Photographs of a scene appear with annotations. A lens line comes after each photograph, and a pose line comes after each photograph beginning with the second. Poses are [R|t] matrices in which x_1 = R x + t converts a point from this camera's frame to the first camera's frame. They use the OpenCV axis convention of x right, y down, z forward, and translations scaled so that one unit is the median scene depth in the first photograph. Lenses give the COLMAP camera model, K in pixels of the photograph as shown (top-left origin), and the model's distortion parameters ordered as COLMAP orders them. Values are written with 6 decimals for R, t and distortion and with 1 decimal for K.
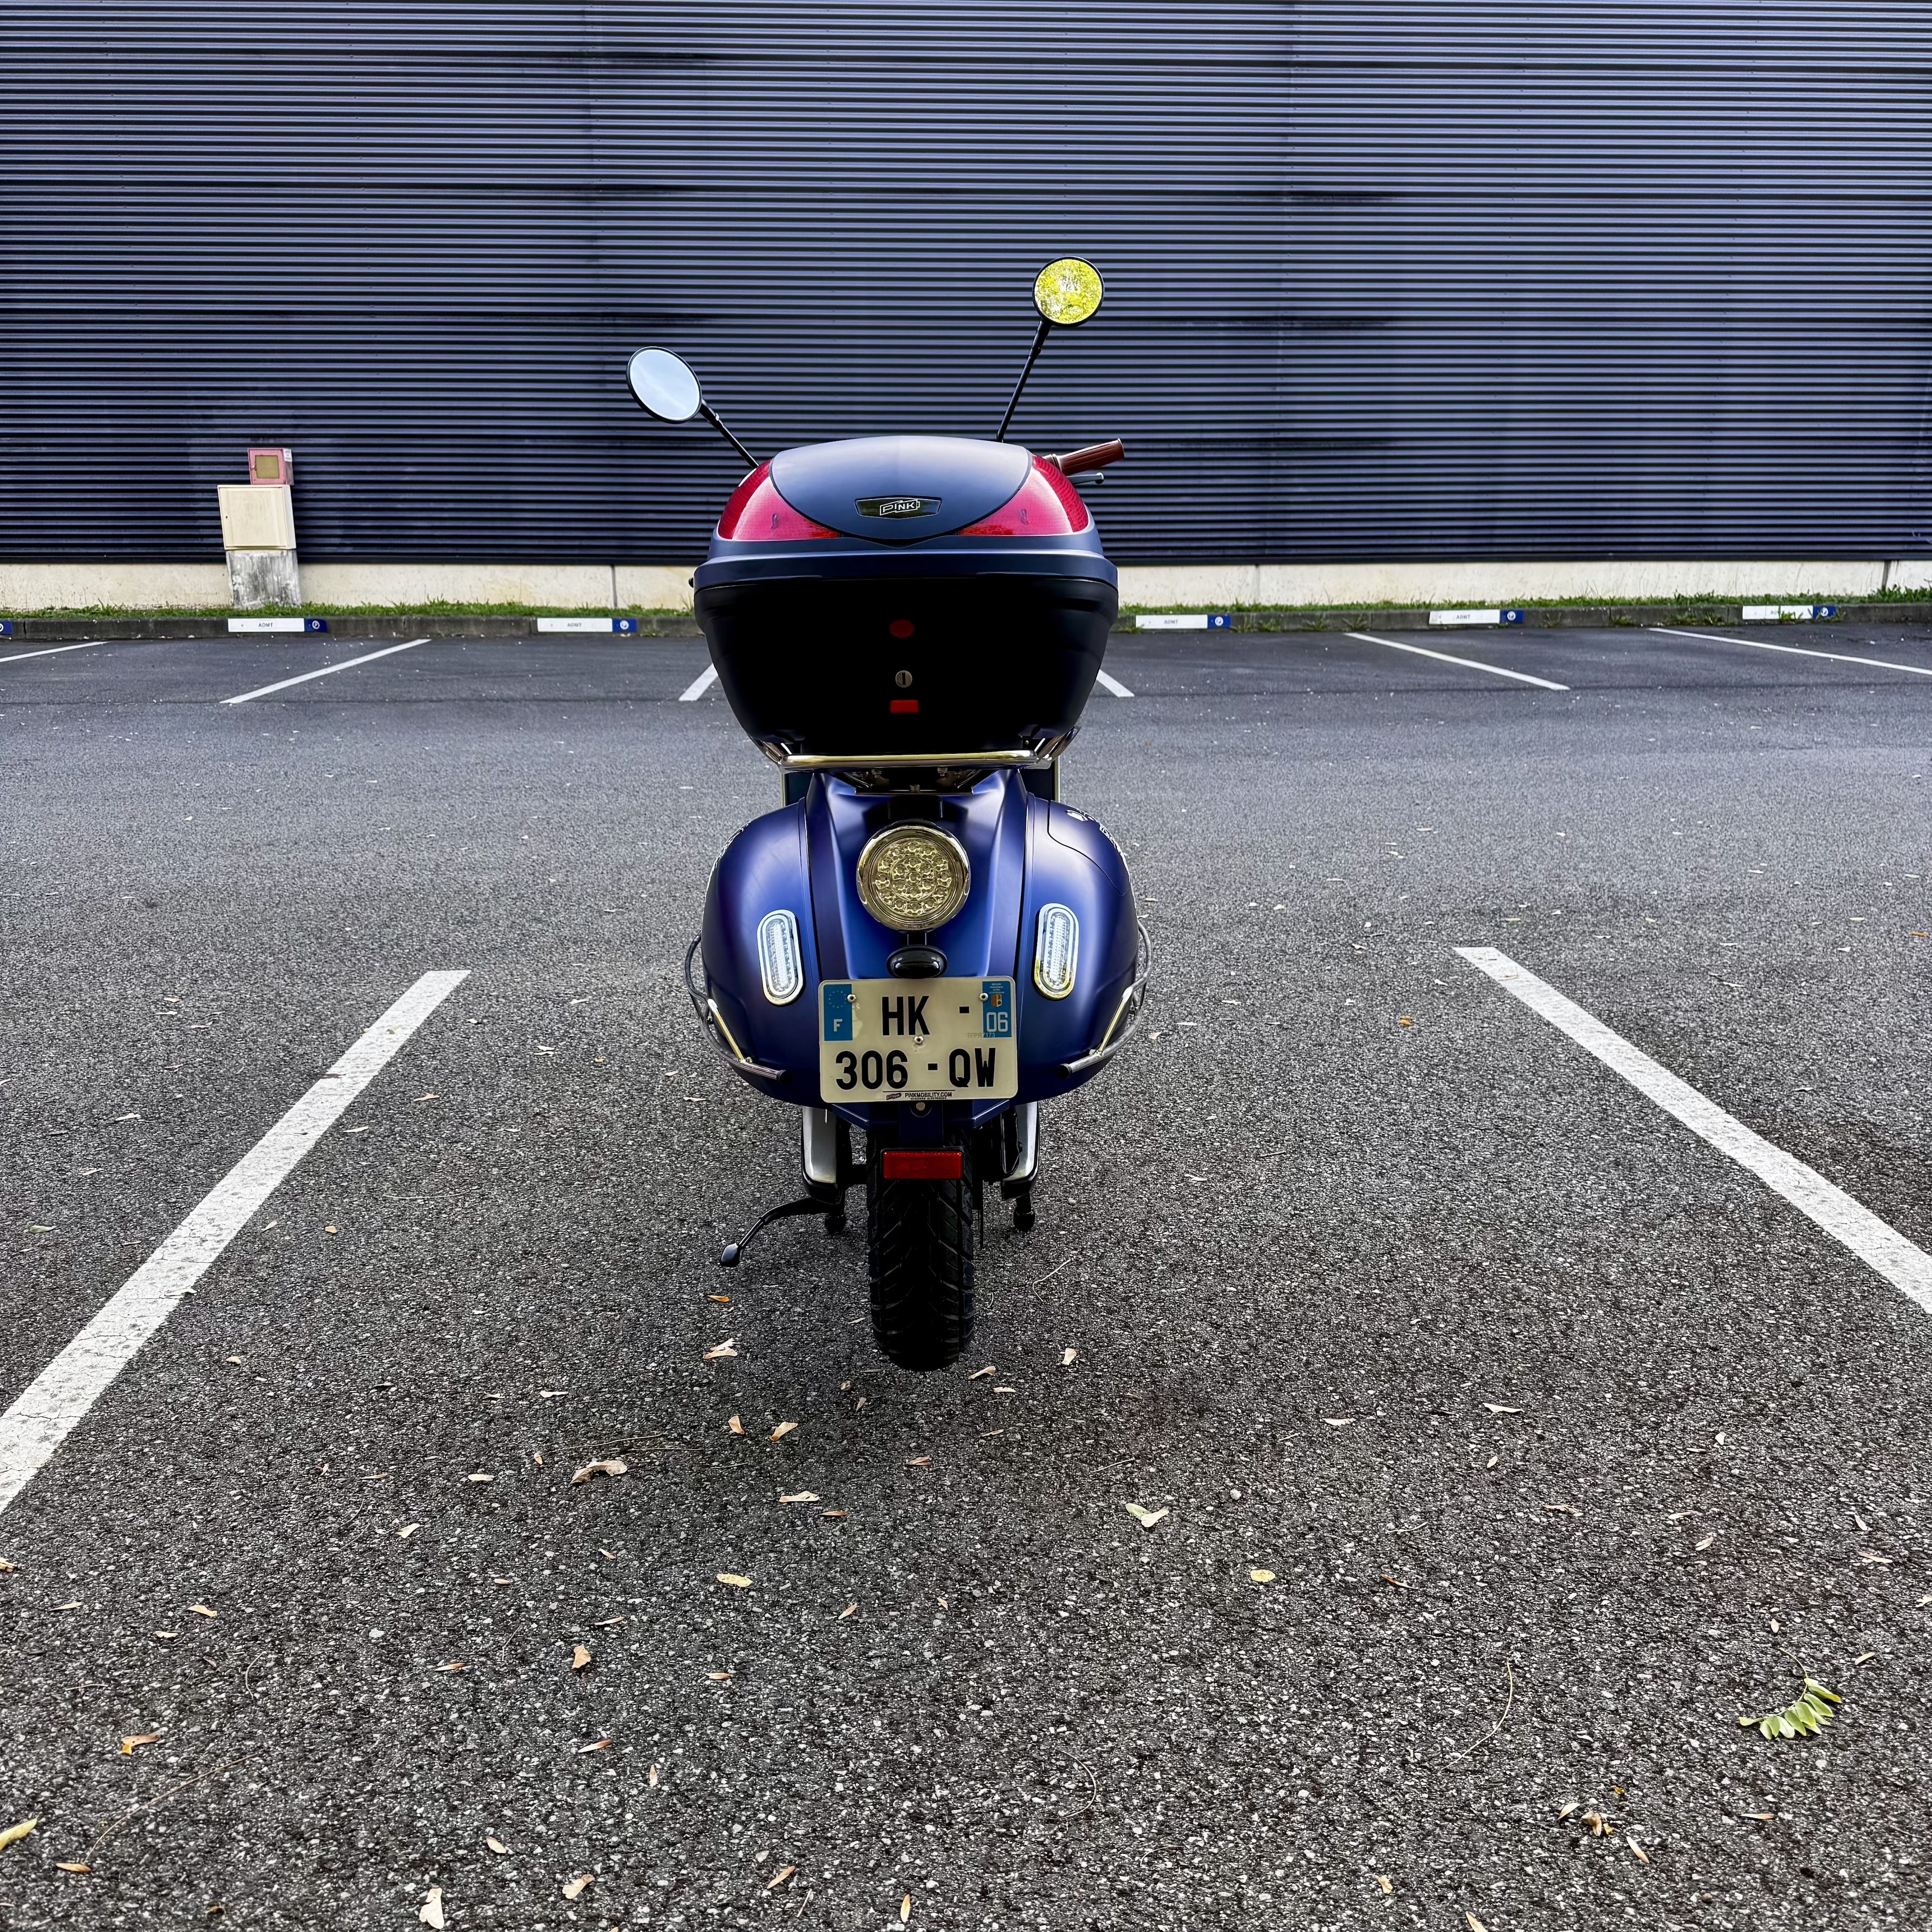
lens RADIAL K [[1785.7, 0, 963.2], [0, 1785.7, 940.1], [0, 0, 1]] dist [0.116952, -0.201134]
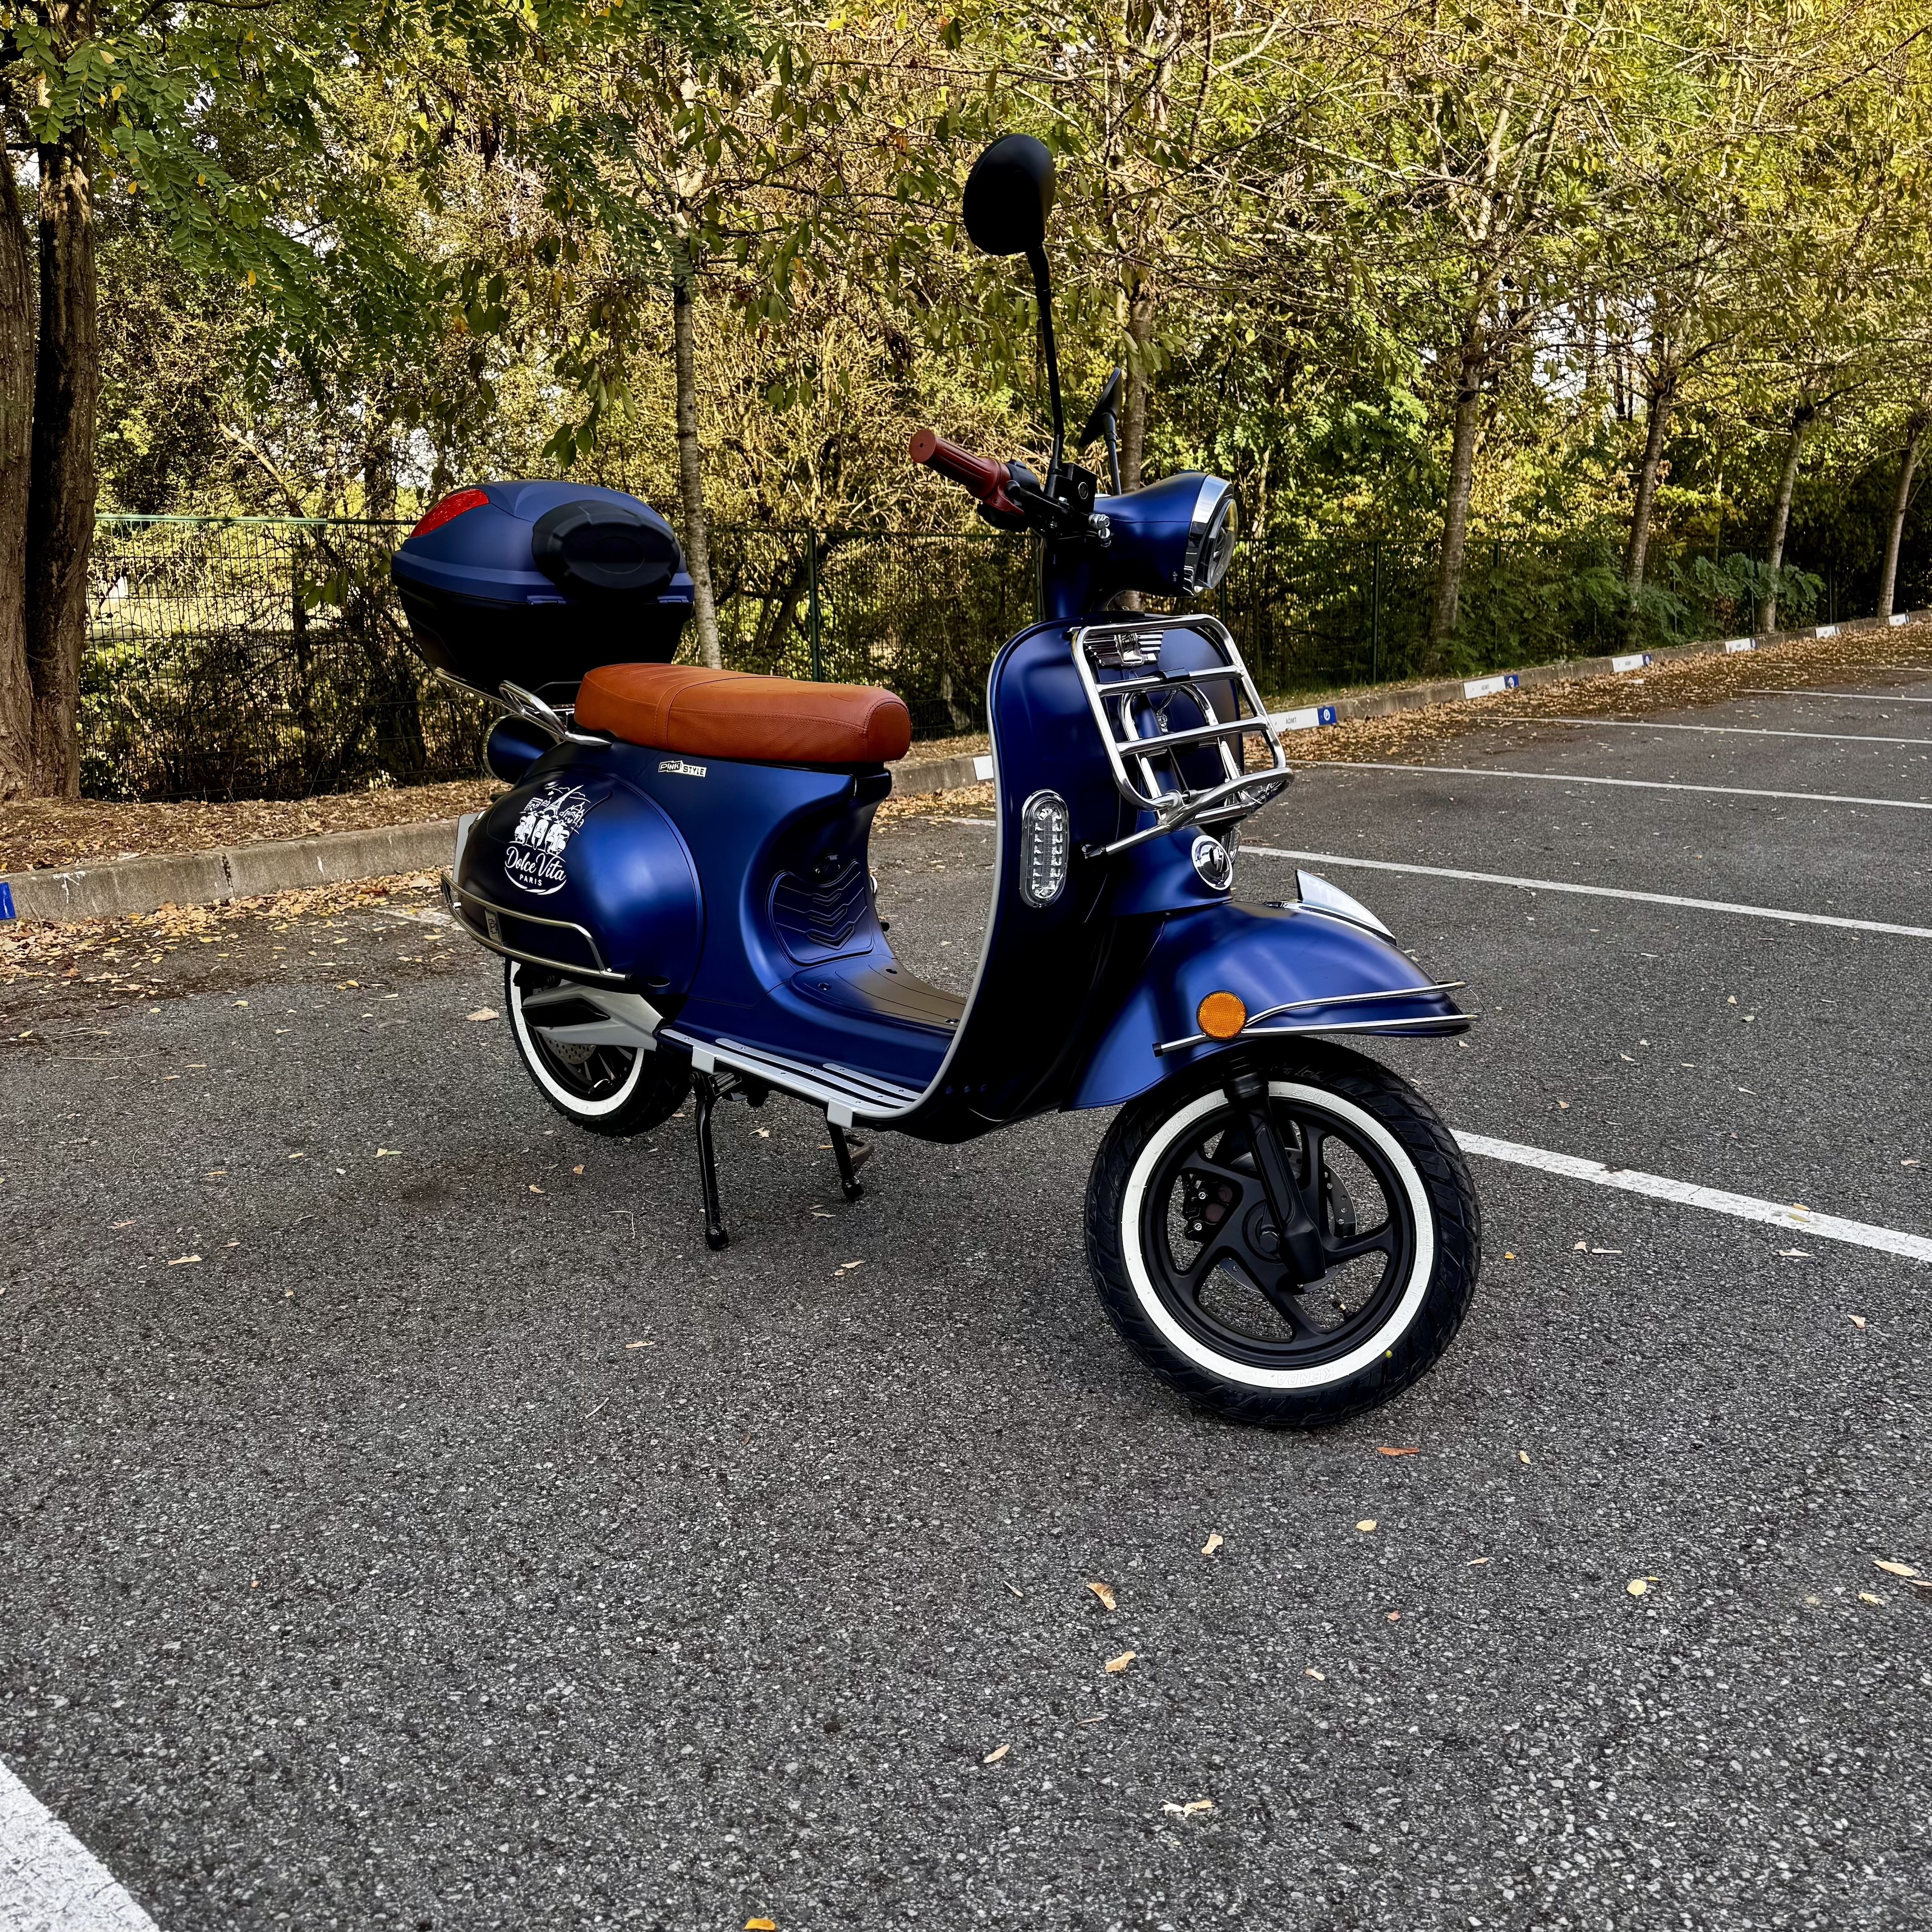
lens RADIAL K [[1807.8, 0, 973.7], [0, 1807.8, 967.2], [0, 0, 1]] dist [0.079006, -0.142679]
pose [[-0.681645, 0.174909, -0.710469, 0.111643], [-0.175408, 0.903628, 0.390754, -0.071363], [0.710346, 0.390978, -0.585273, 0.291137]]
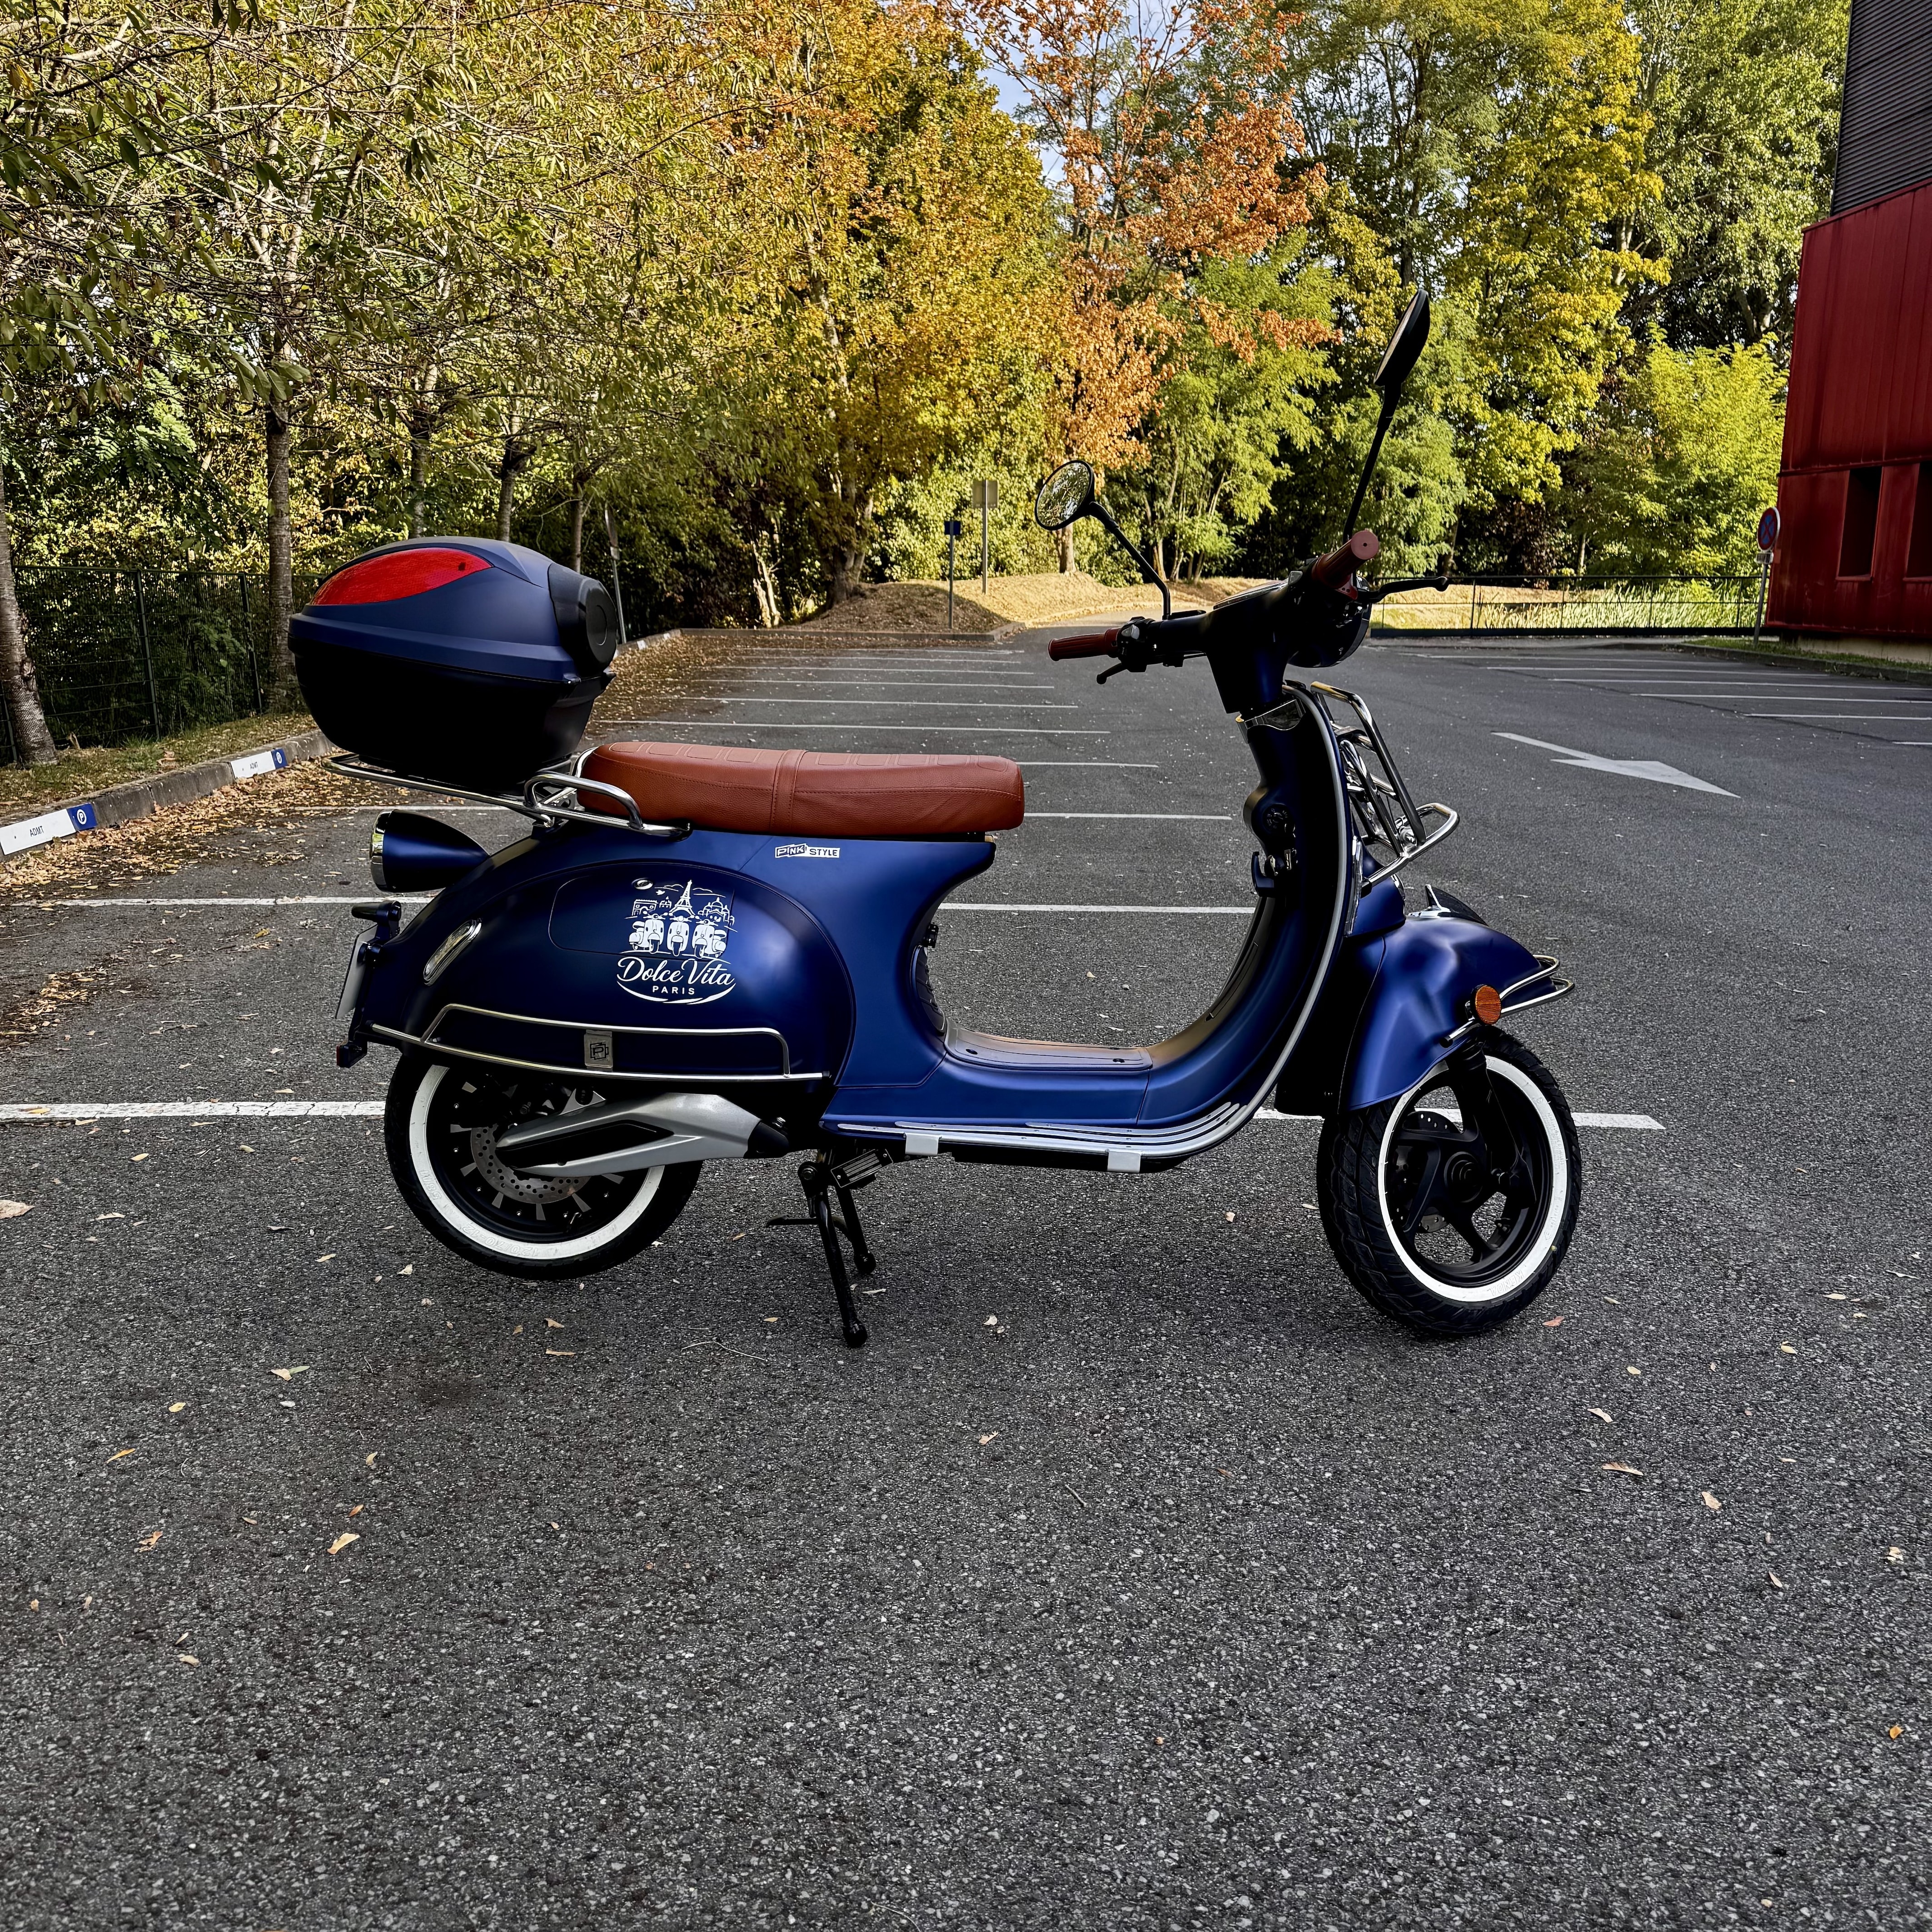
lens RADIAL K [[1818.1, 0, 967.6], [0, 1818.1, 943.3], [0, 0, 1]] dist [0.029421, -0.034128]
pose [[-0.002811, 0.202168, -0.979347, 0.167501], [-0.265119, 0.944155, 0.195664, -0.044205], [0.964212, 0.260193, 0.050945, 0.170219]]
